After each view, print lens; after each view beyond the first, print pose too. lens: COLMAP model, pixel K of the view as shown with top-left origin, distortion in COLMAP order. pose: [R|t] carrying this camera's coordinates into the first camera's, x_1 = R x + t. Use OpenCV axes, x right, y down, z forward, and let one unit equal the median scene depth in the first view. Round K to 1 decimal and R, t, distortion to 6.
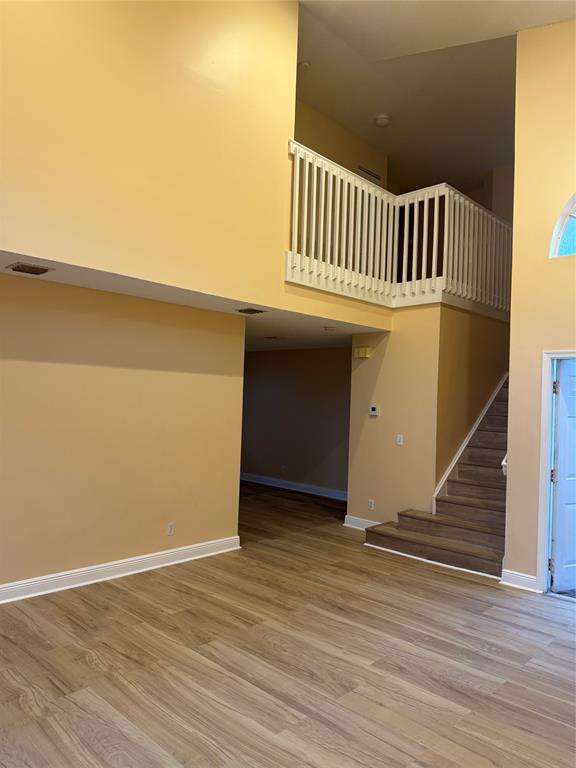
lens RADIAL K [[545.5, 0, 287.2], [0, 545.5, 384.9], [0, 0, 1]] dist [-0.005208, -0.004030]
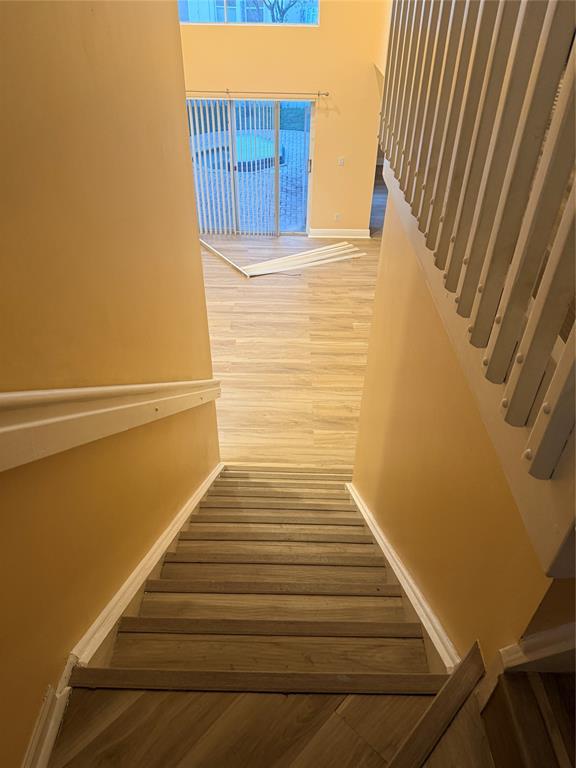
lens RADIAL K [[545.5, 0, 289.7], [0, 545.5, 383.2], [0, 0, 1]] dist [-0.005208, -0.004030]
pose [[-0.733625, 0.384597, -0.560250, 1.081352], [-0.009360, 0.818640, 0.574231, -0.462033], [0.679490, 0.426514, -0.596975, 2.173555]]
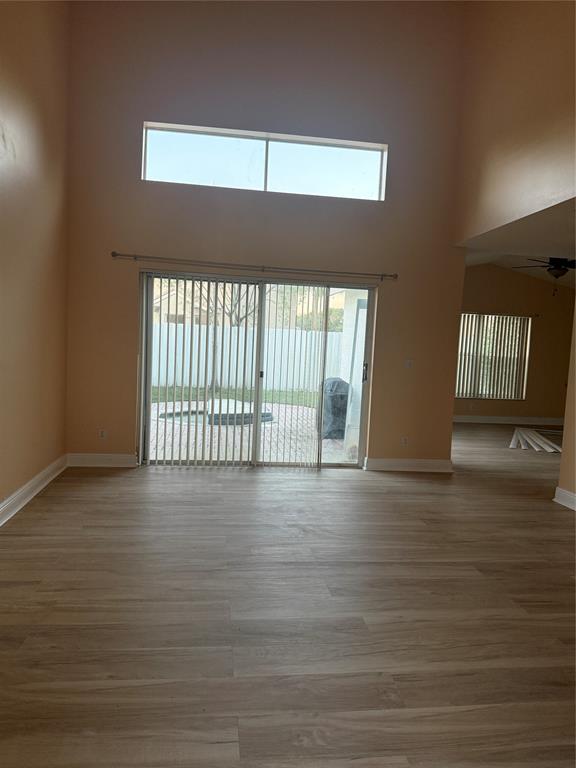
lens RADIAL K [[545.5, 0, 284.0], [0, 545.5, 383.5], [0, 0, 1]] dist [-0.005208, -0.004030]
pose [[-0.620232, -0.003024, -0.784412, 0.788134], [-0.045505, 0.998447, 0.032132, 0.127826], [0.783097, 0.055624, -0.619407, 1.265808]]
